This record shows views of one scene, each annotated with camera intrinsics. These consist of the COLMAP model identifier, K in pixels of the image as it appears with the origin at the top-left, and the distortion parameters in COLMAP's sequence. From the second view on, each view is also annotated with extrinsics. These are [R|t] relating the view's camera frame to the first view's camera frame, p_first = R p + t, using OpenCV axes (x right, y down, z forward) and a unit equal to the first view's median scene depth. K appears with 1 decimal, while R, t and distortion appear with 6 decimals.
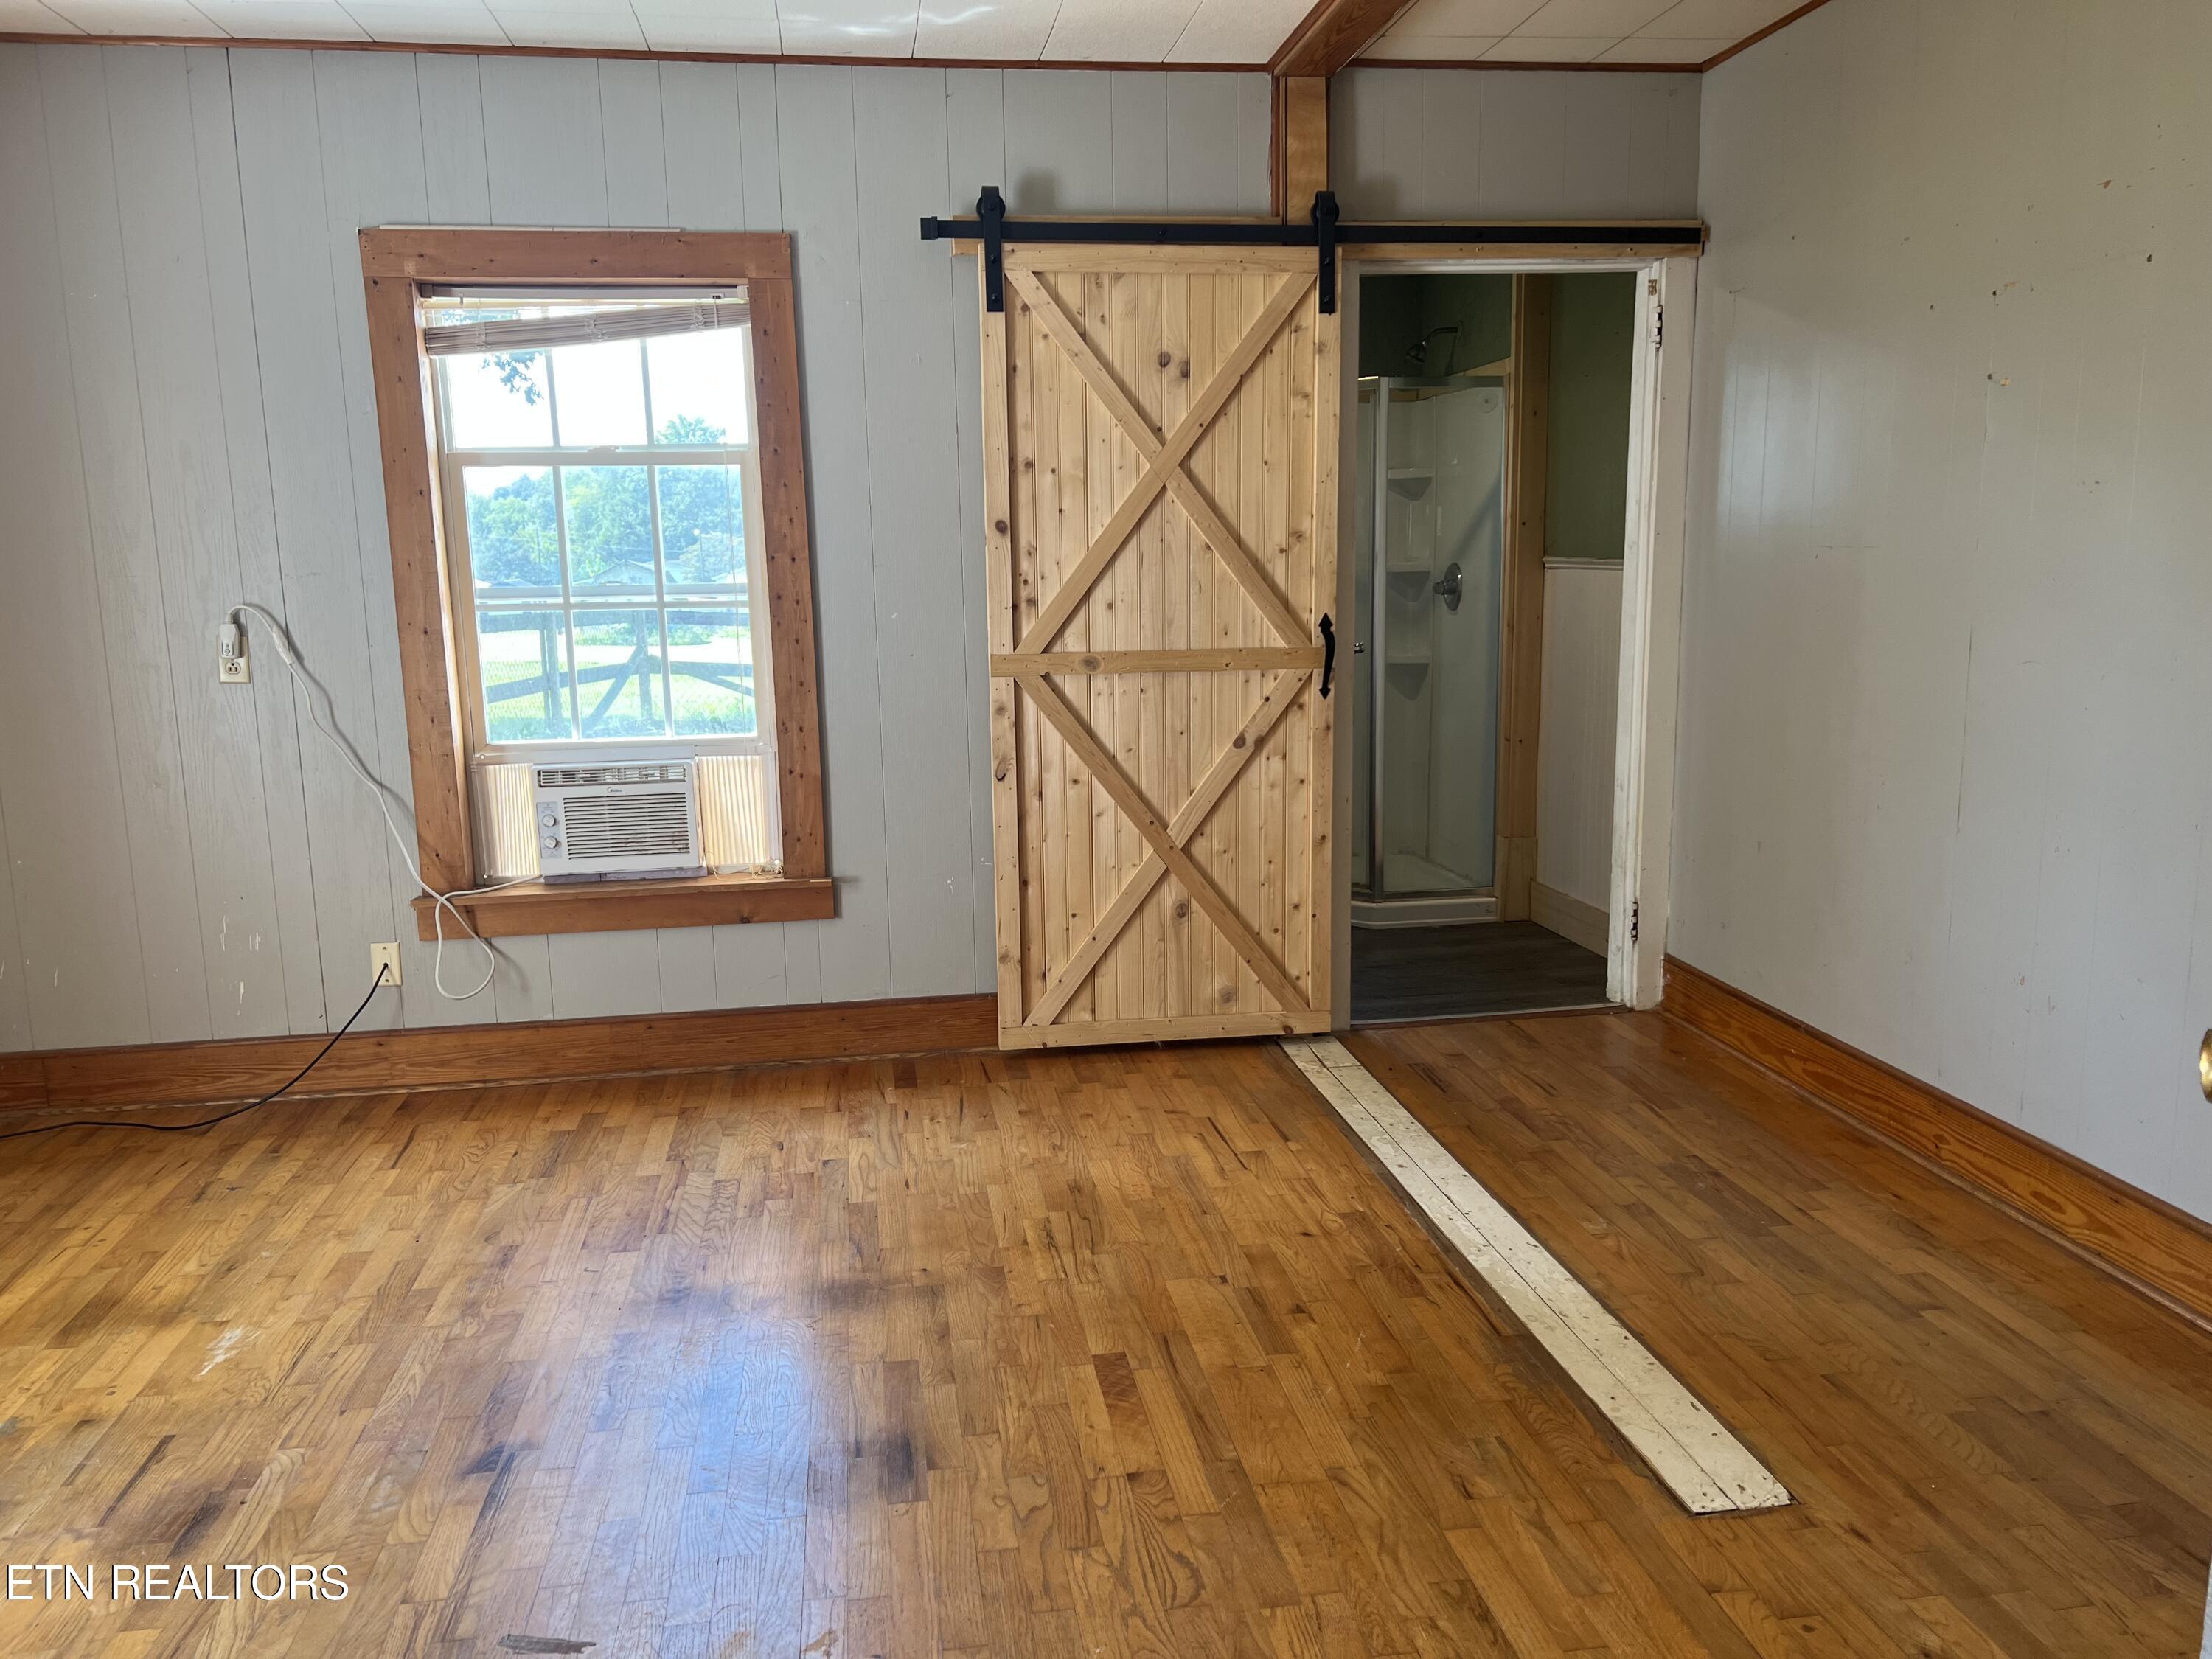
lens RADIAL K [[1668.8, 0, 1106.0], [0, 1668.8, 829.5], [0, 0, 1]] dist [0.086758, -0.107669]
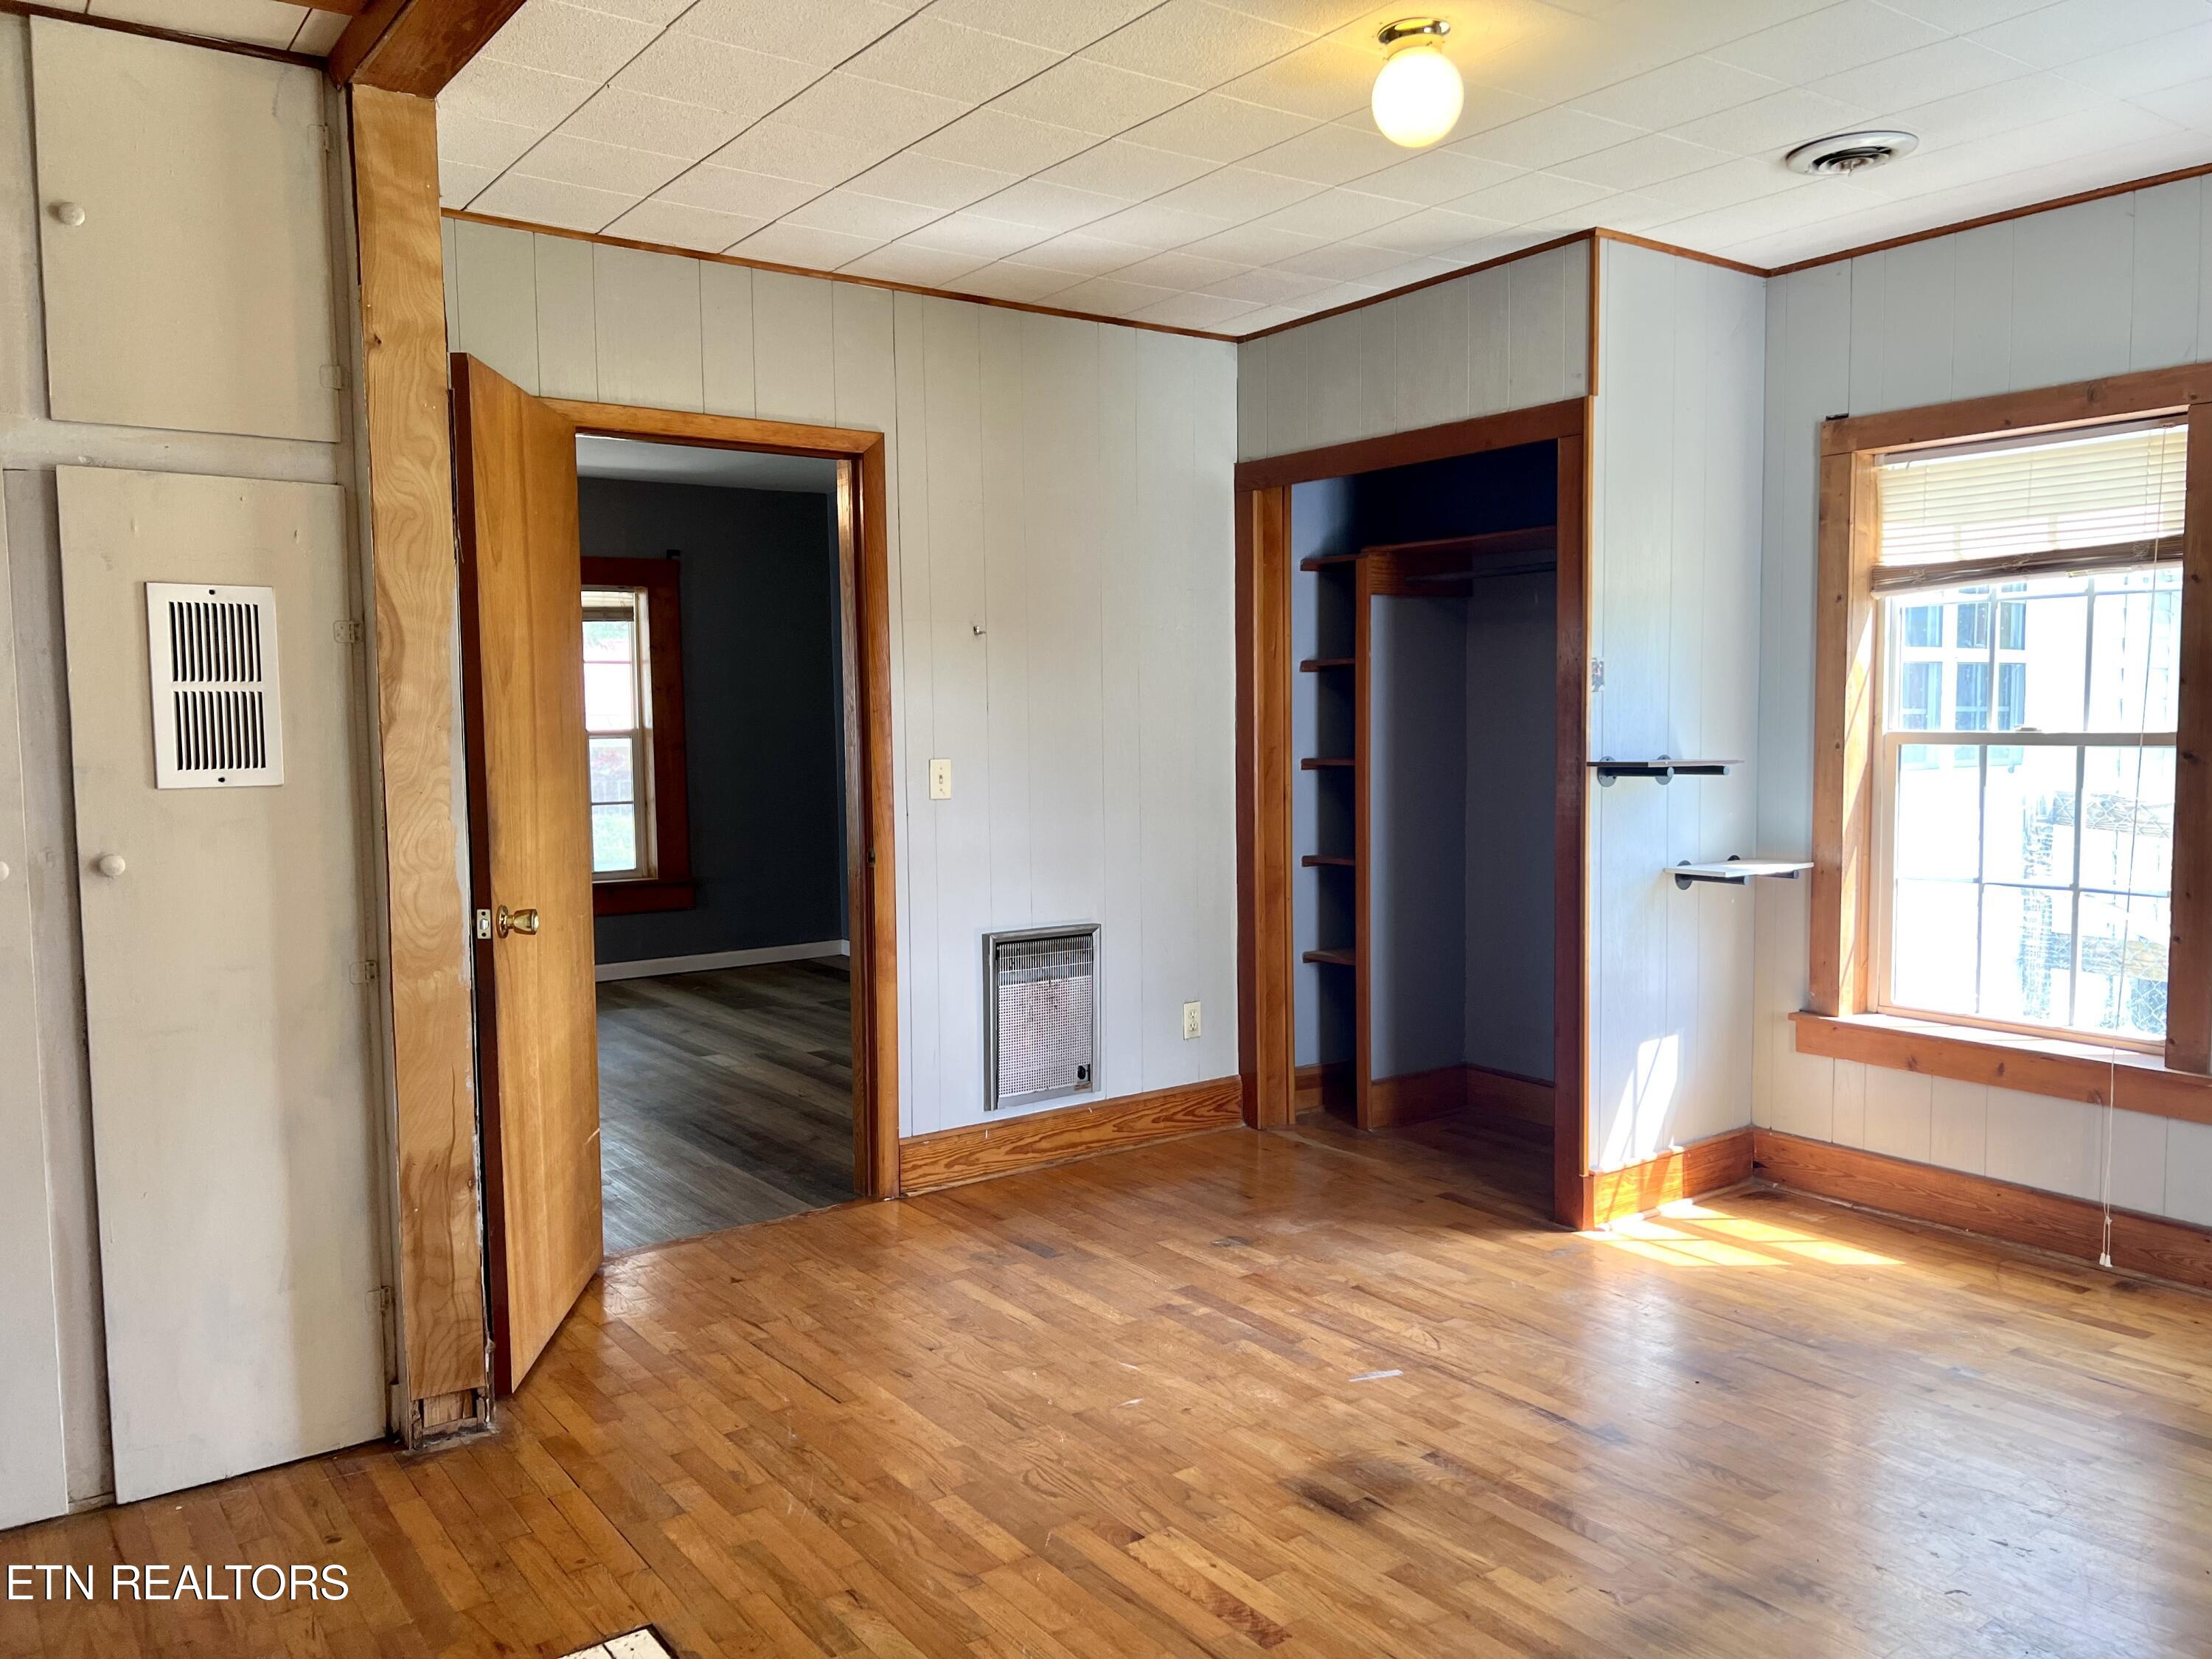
lens RADIAL K [[1668.8, 0, 1106.0], [0, 1668.8, 829.5], [0, 0, 1]] dist [0.086758, -0.107669]
pose [[-0.888096, 0.064408, -0.455124, 0.521282], [-0.046620, 0.972407, 0.228585, -0.337397], [0.457288, 0.224223, -0.860588, 1.860302]]
